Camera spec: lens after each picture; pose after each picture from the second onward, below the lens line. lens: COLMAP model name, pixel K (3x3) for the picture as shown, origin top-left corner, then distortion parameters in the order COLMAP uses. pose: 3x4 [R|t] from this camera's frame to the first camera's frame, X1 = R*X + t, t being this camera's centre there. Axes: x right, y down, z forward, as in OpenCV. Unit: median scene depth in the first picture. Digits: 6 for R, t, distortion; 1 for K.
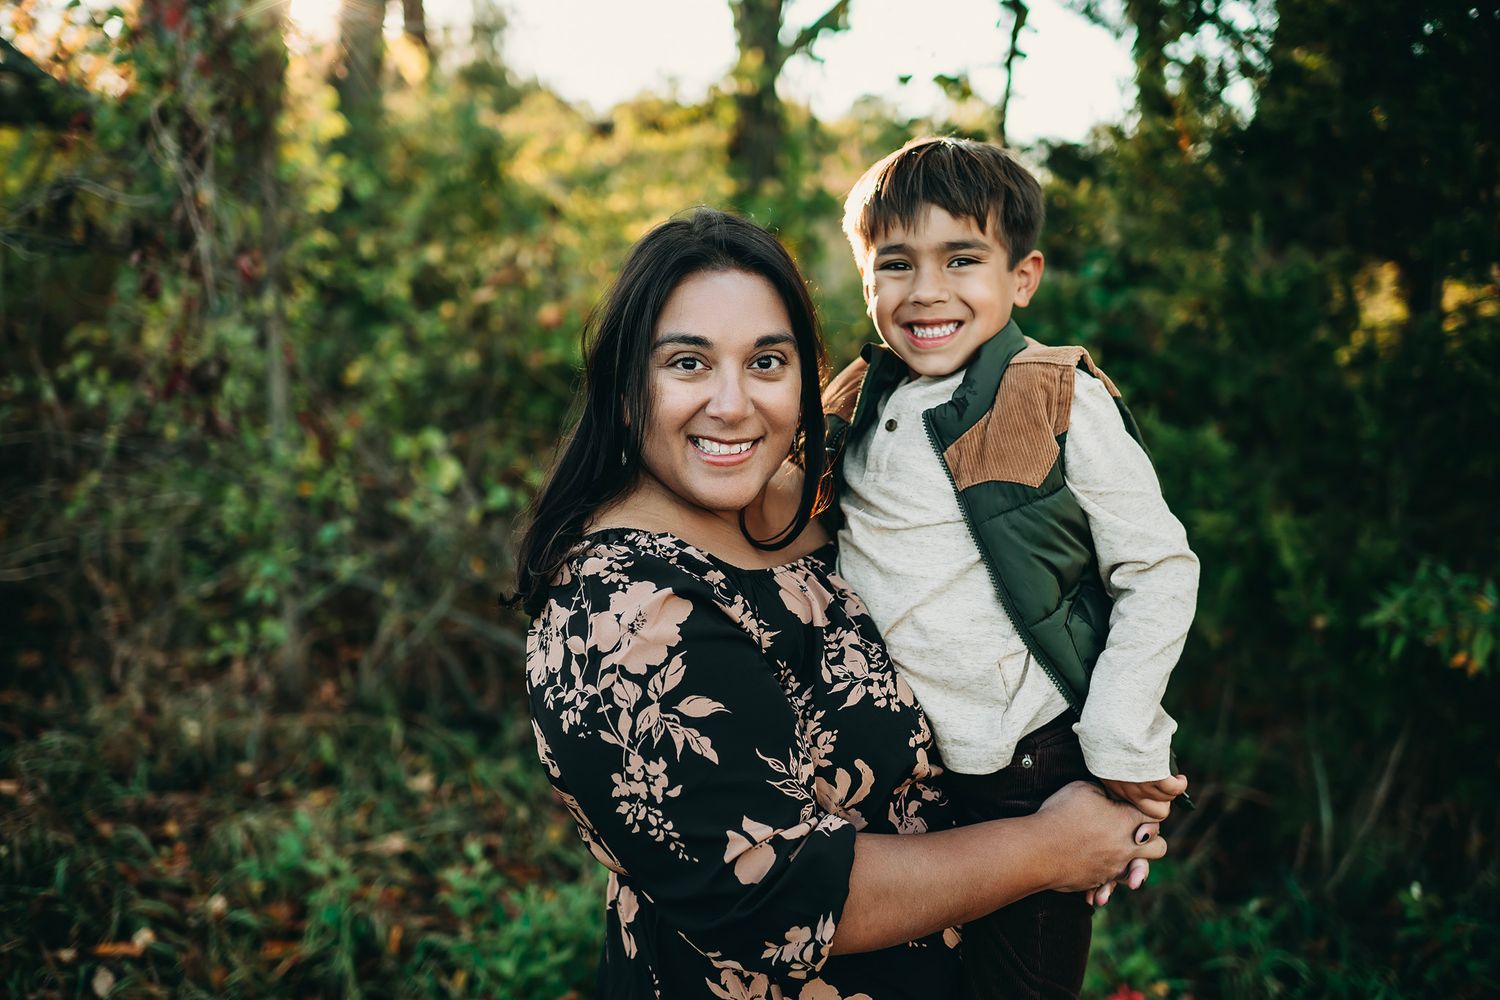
lens RADIAL K [[1463.8, 0, 750.0], [0, 1463.8, 500.0], [0, 0, 1]] dist [-0.156502, 0.101715]
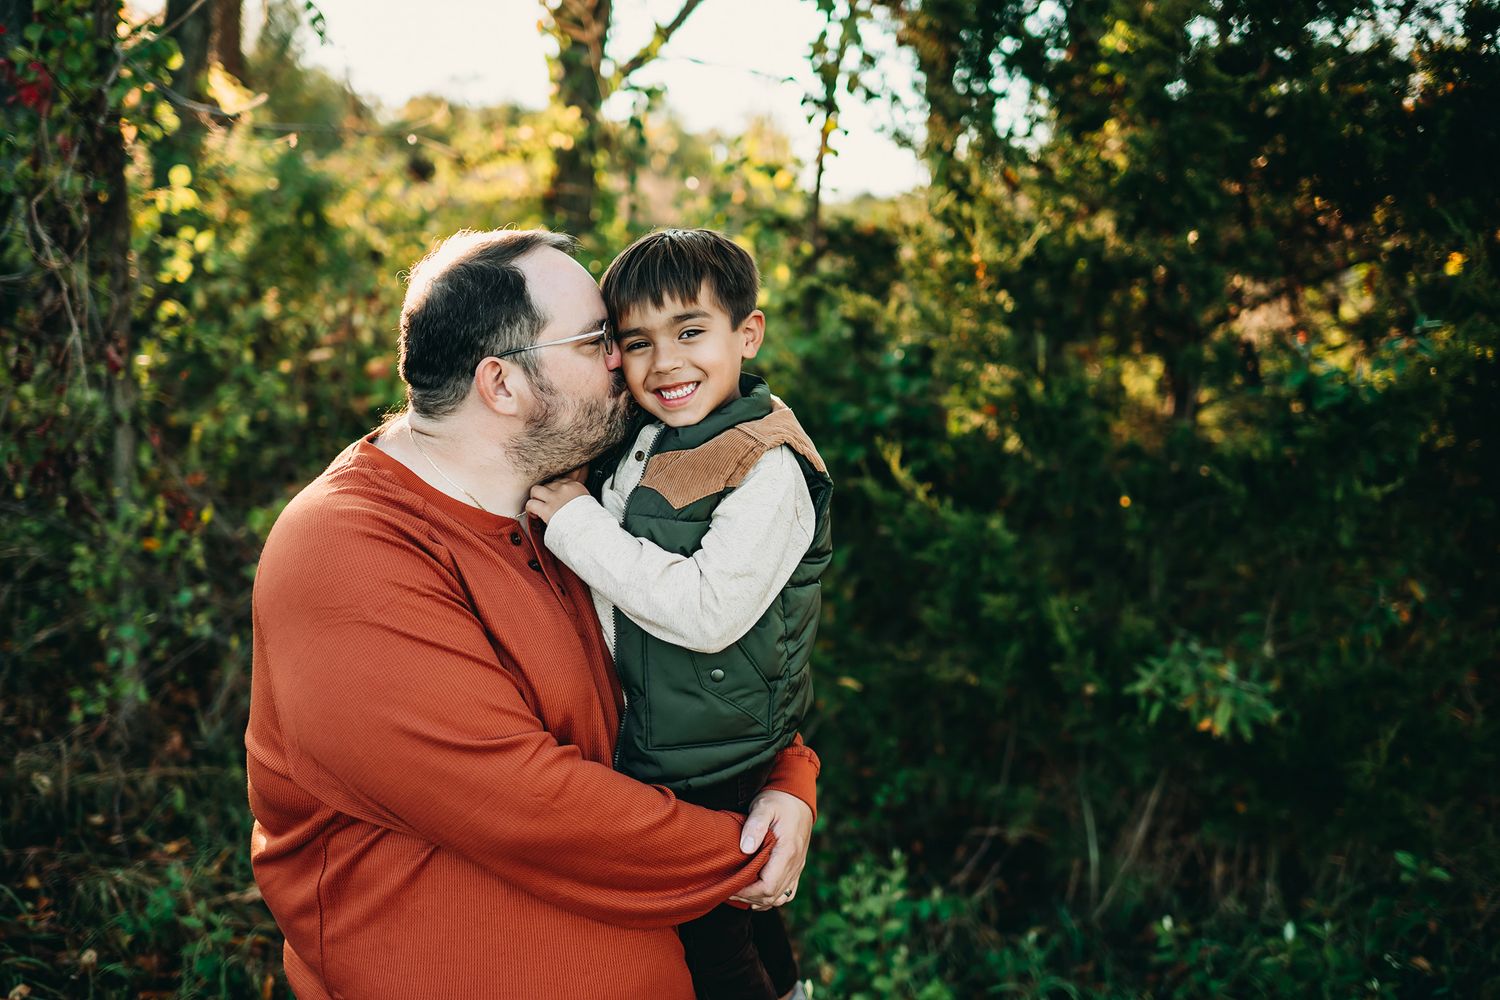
lens RADIAL K [[1463.8, 0, 750.0], [0, 1463.8, 500.0], [0, 0, 1]] dist [-0.156502, 0.101715]
pose [[0.989209, 0.010868, 0.146105, -0.042374], [-0.010818, 0.999941, -0.001134, -0.059984], [-0.146108, -0.000459, 0.989268, -0.109555]]
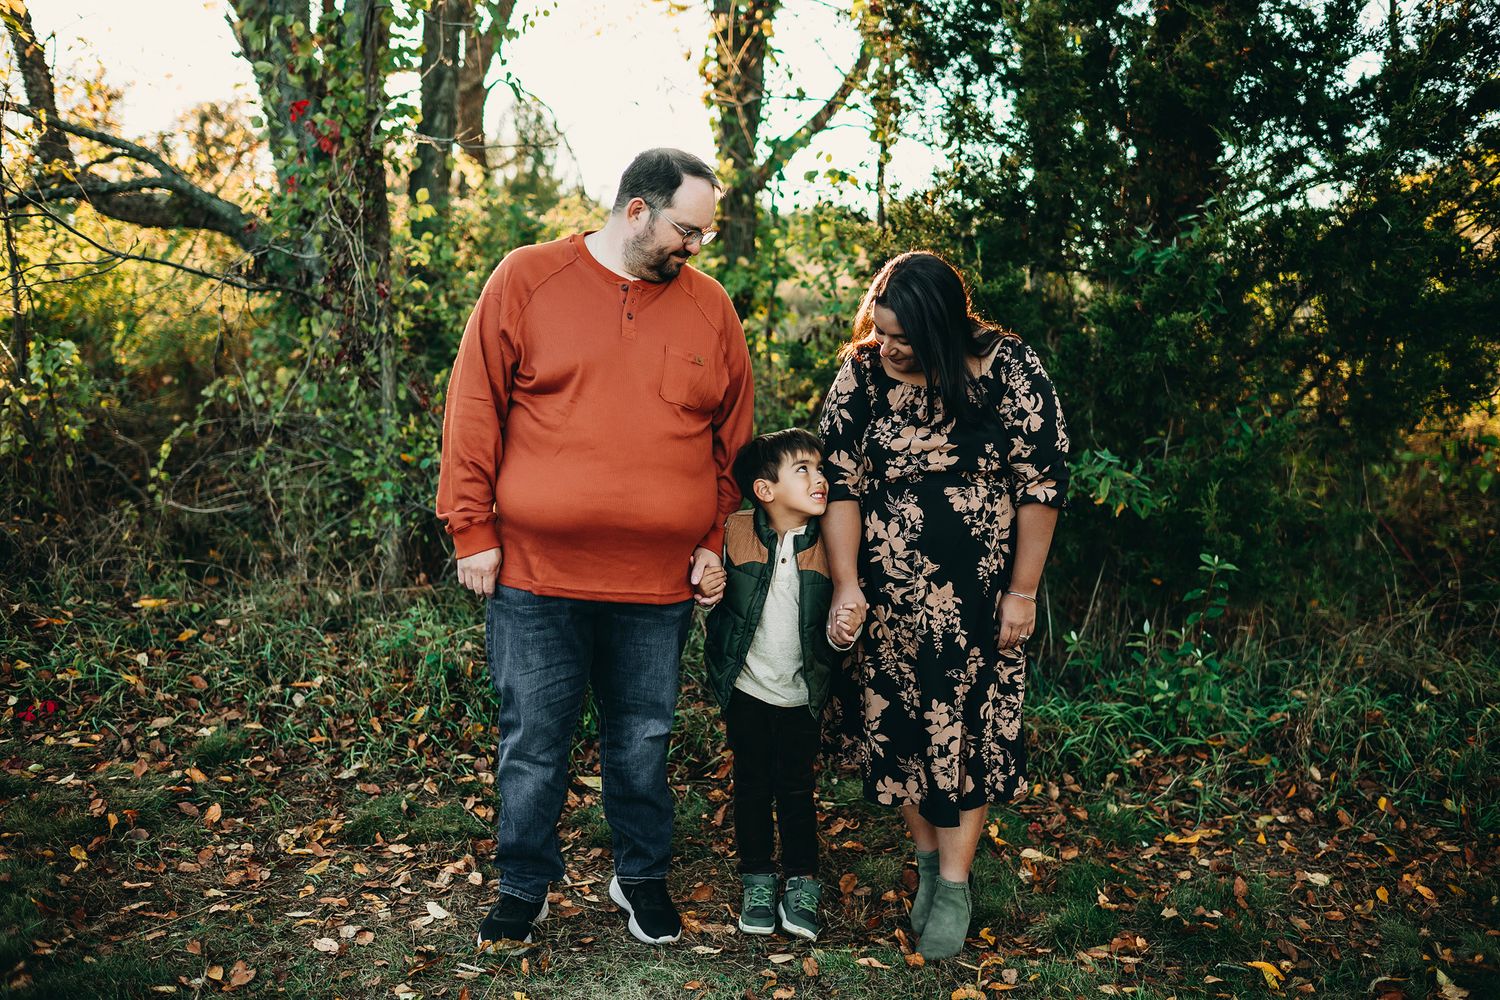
lens RADIAL K [[1463.8, 0, 750.0], [0, 1463.8, 500.0], [0, 0, 1]] dist [-0.156502, 0.101715]
pose [[0.999347, -0.013786, -0.033394, 0.130336], [0.011301, 0.997231, -0.073498, 0.208483], [0.034315, 0.073073, 0.996736, -0.647428]]
